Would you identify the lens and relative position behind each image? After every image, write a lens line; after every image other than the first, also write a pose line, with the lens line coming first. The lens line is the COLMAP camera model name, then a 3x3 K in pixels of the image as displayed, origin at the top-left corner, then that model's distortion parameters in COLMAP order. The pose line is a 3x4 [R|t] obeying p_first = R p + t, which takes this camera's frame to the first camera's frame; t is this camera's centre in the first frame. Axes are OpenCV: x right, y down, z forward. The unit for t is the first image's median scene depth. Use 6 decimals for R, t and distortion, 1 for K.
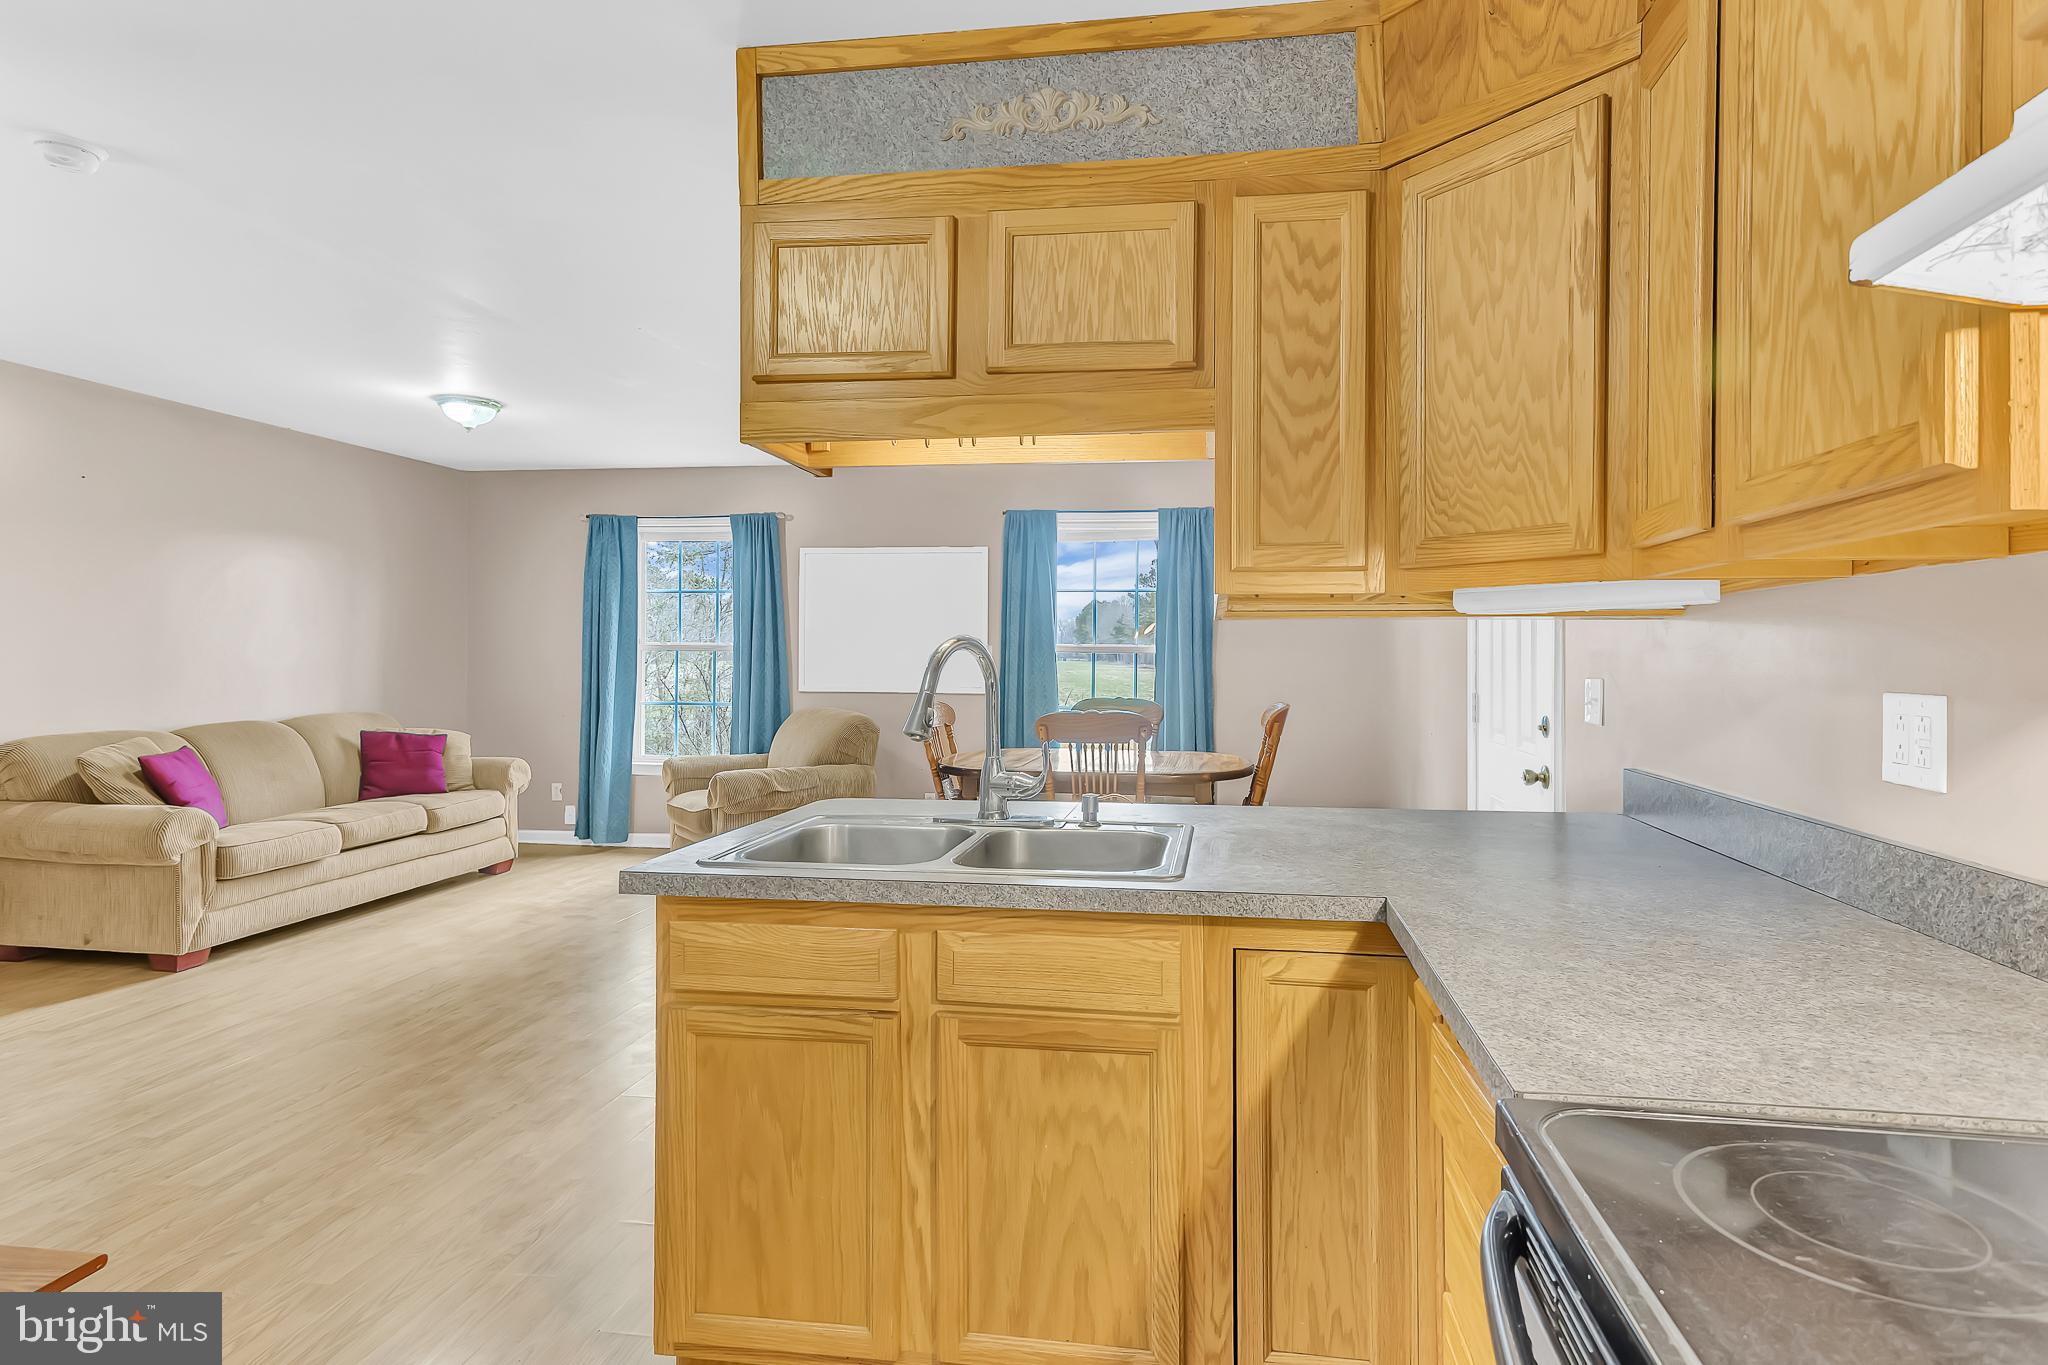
lens RADIAL K [[1144.0, 0, 1027.6], [0, 1144.0, 667.0], [0, 0, 1]] dist [0.005795, 0.000140]
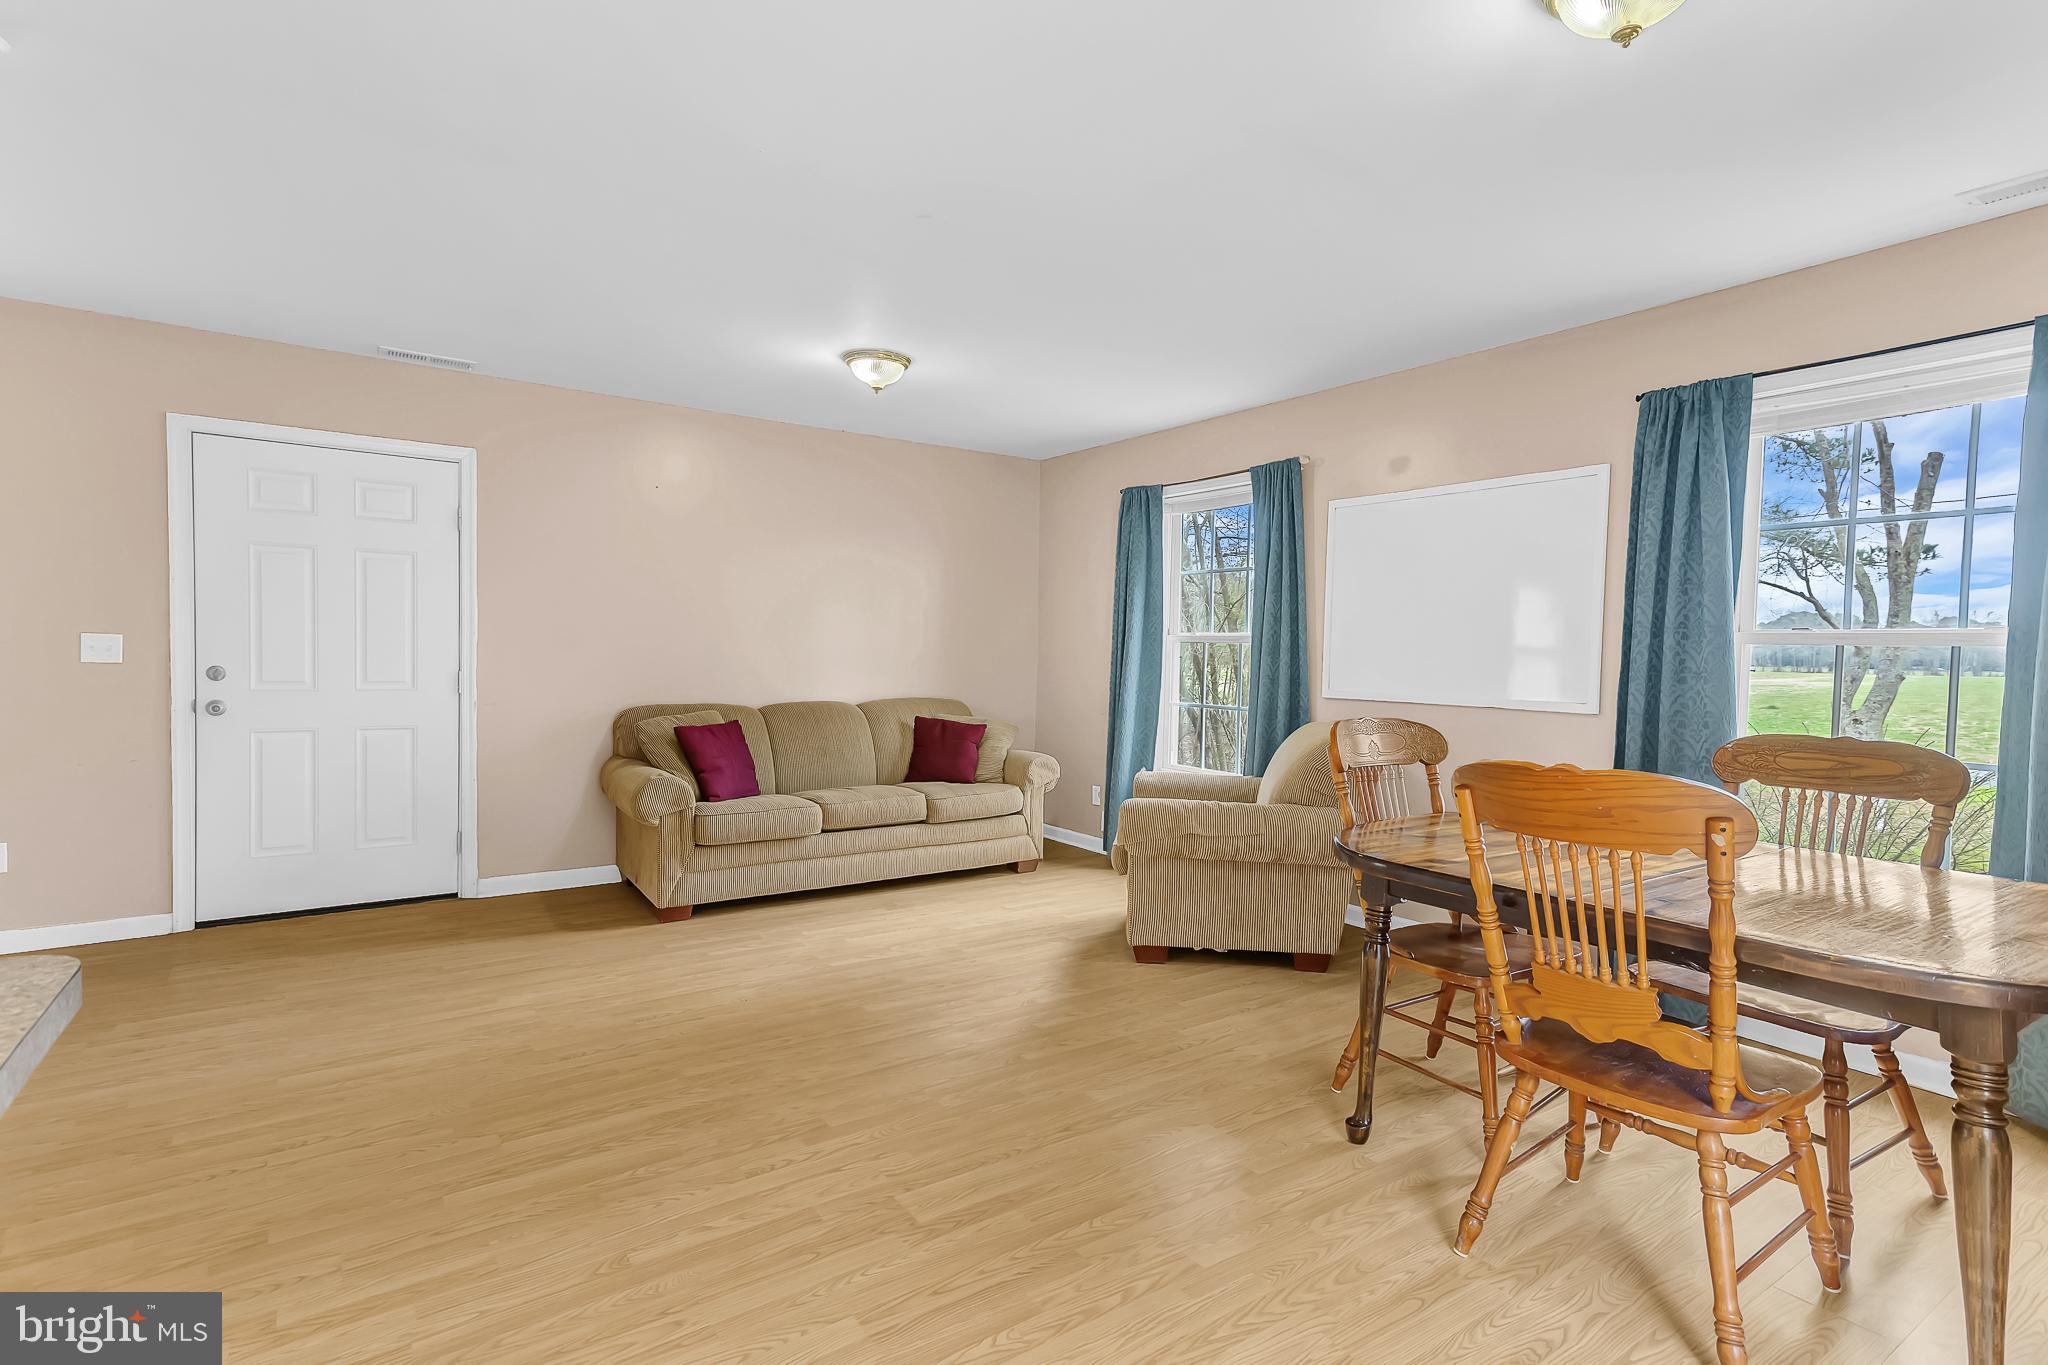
lens RADIAL K [[958.0, 0, 1031.0], [0, 958.0, 692.9], [0, 0, 1]] dist [0.013434, 0.000406]
pose [[0.691185, 0.043453, -0.721370, 0.123449], [-0.026297, 0.999042, 0.034982, 0.001486], [0.722199, -0.005209, 0.691666, 0.463121]]
